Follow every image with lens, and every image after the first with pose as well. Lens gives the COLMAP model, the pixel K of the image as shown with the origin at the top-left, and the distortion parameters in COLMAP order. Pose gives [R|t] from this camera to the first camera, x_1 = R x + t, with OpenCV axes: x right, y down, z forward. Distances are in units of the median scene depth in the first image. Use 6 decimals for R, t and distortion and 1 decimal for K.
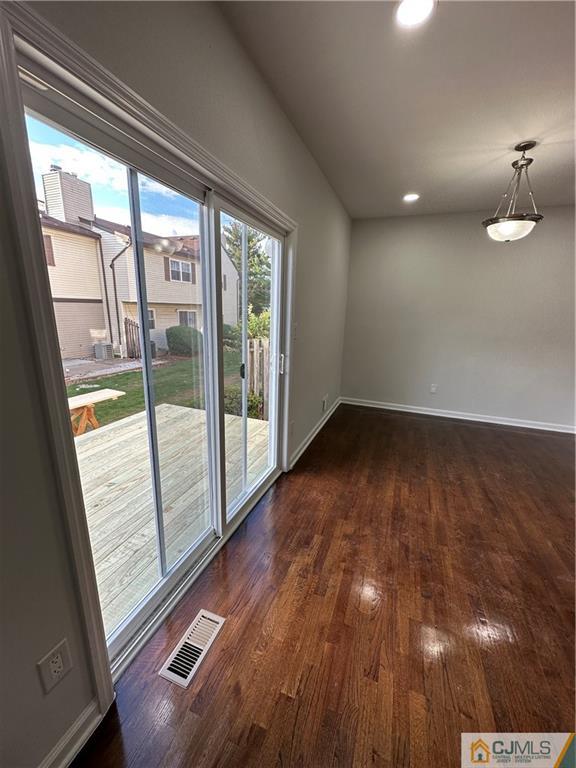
lens RADIAL K [[305.0, 0, 288.1], [0, 305.0, 383.9], [0, 0, 1]] dist [-0.005535, 0.001094]
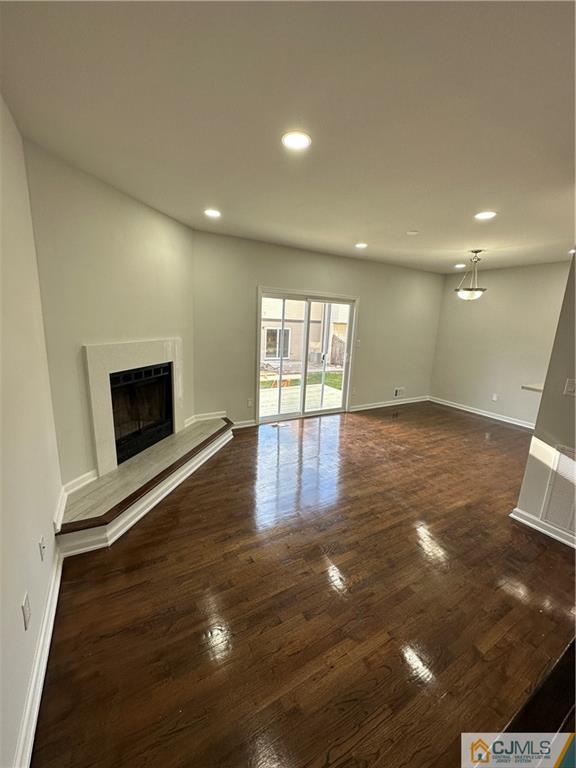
lens RADIAL K [[305.0, 0, 289.0], [0, 305.0, 382.7], [0, 0, 1]] dist [-0.005535, 0.001094]
pose [[0.778684, 0.132126, -0.613347, 0.772062], [-0.170221, 0.985398, -0.003834, 0.143174], [0.603885, 0.107390, 0.789804, -0.730852]]
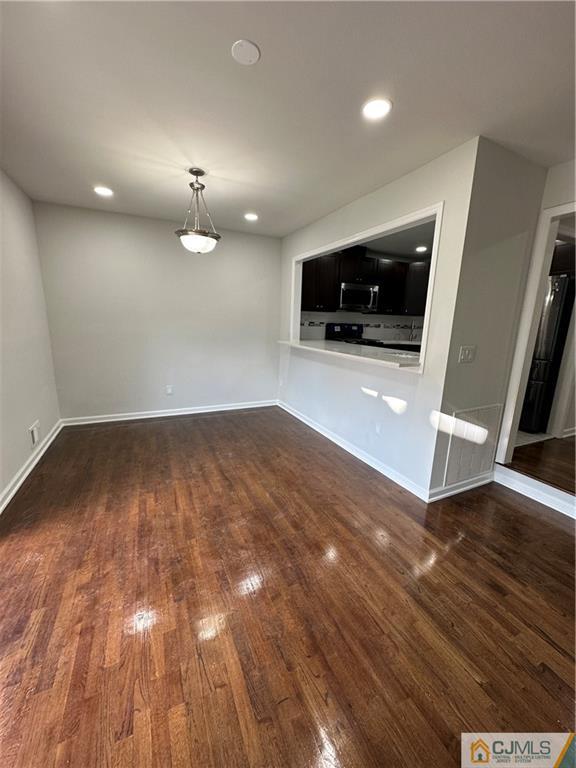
lens RADIAL K [[305.0, 0, 288.6], [0, 305.0, 383.6], [0, 0, 1]] dist [-0.005535, 0.001094]
pose [[0.694747, -0.156607, 0.701998, 0.055355], [0.163378, 0.984856, 0.058018, 0.001246], [-0.700453, 0.074383, 0.709812, -0.006641]]
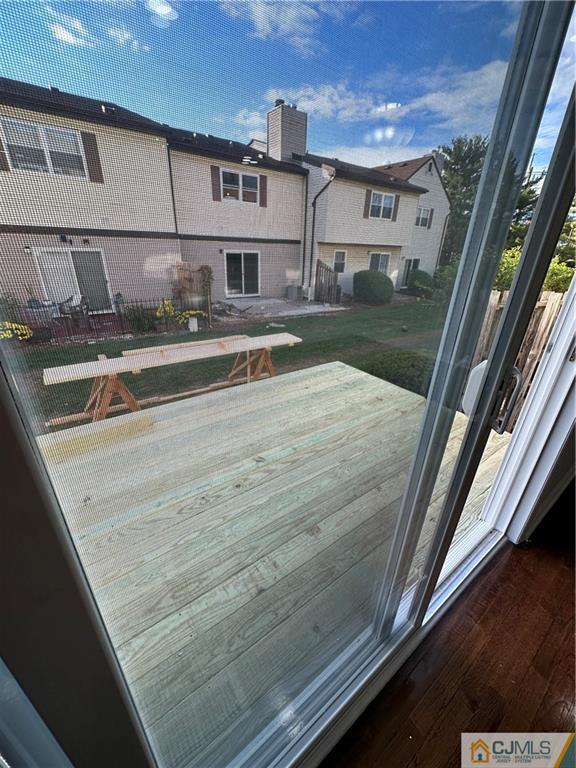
lens RADIAL K [[305.0, 0, 290.5], [0, 305.0, 381.9], [0, 0, 1]] dist [-0.005535, 0.001094]
pose [[0.840770, 0.219390, -0.494949, -0.137315], [-0.139072, 0.971057, 0.194186, -0.044019], [0.523226, -0.094432, 0.846946, 0.333793]]
